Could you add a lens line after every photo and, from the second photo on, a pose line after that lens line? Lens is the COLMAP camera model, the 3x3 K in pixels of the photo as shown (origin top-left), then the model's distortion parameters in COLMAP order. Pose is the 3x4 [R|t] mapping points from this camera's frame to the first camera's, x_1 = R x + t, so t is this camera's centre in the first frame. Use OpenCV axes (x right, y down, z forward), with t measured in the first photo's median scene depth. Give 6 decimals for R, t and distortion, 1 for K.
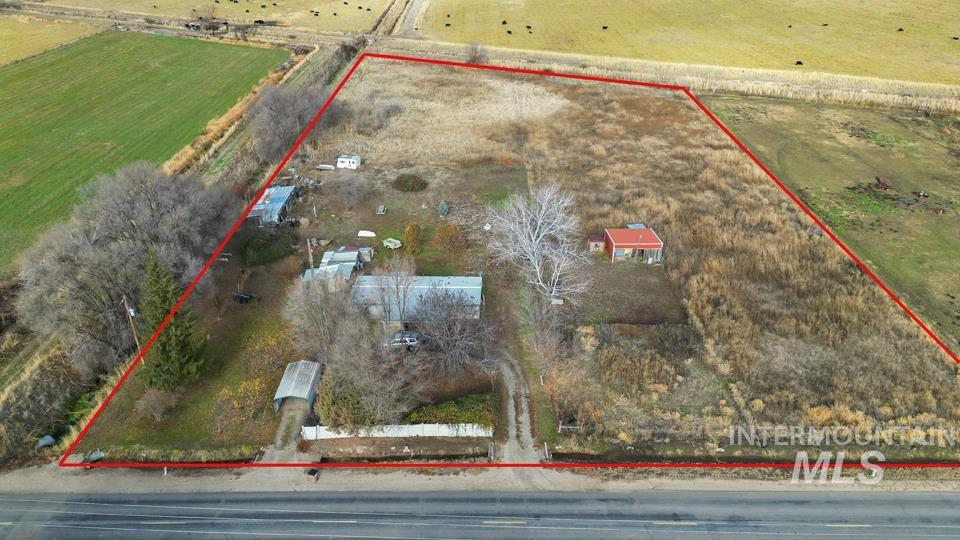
lens RADIAL K [[666.7, 0, 480.0], [0, 666.7, 270.0], [0, 0, 1]] dist [0.078933, -0.071786]
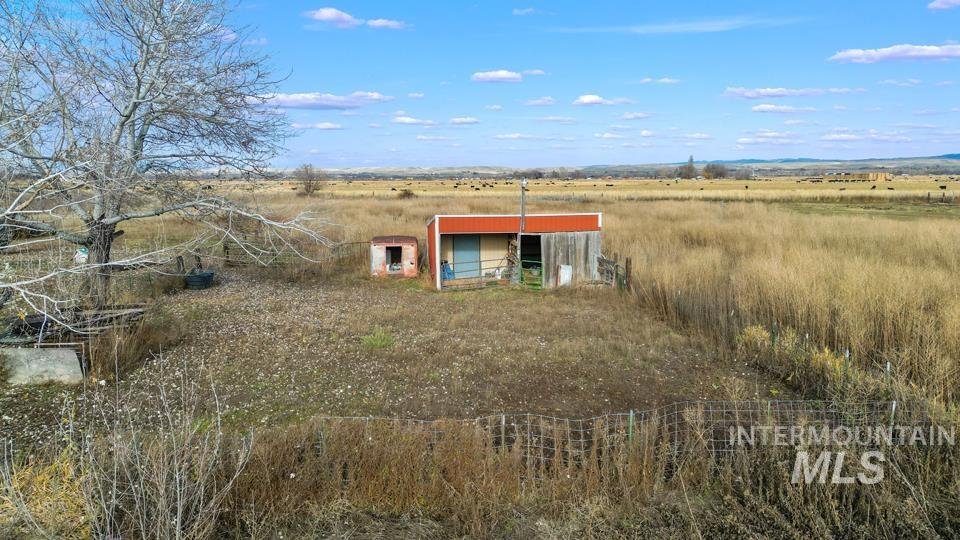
lens RADIAL K [[666.7, 0, 480.0], [0, 666.7, 270.0], [0, 0, 1]] dist [0.078933, -0.071786]
pose [[0.992259, -0.018715, 0.122769, 0.252632], [0.061595, 0.932581, -0.355667, 0.114477], [-0.107836, 0.360476, 0.926514, 1.022205]]
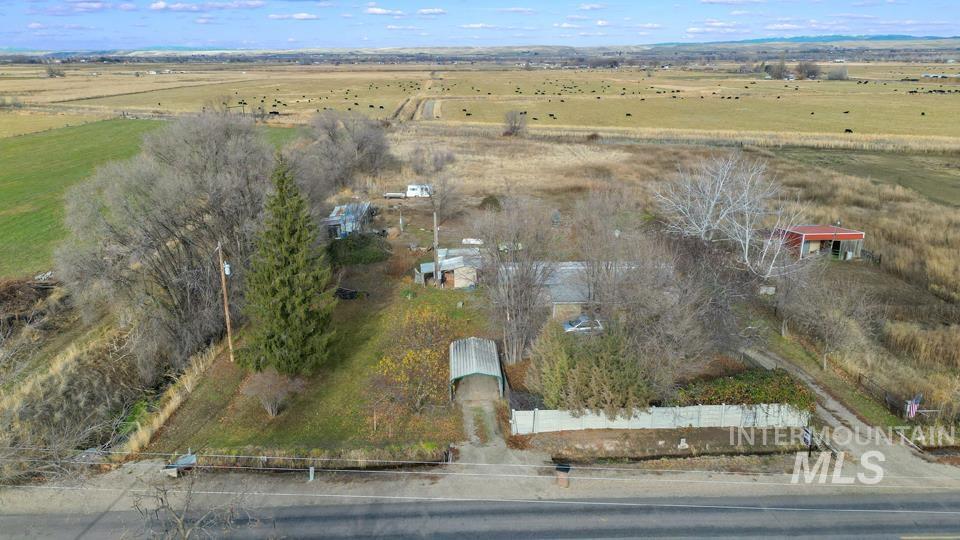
lens RADIAL K [[666.7, 0, 480.0], [0, 666.7, 270.0], [0, 0, 1]] dist [0.078933, -0.071786]
pose [[0.999069, -0.009878, 0.041996, -0.295609], [0.017937, 0.980419, -0.196103, 0.208769], [-0.039236, 0.196673, 0.979684, 0.330285]]
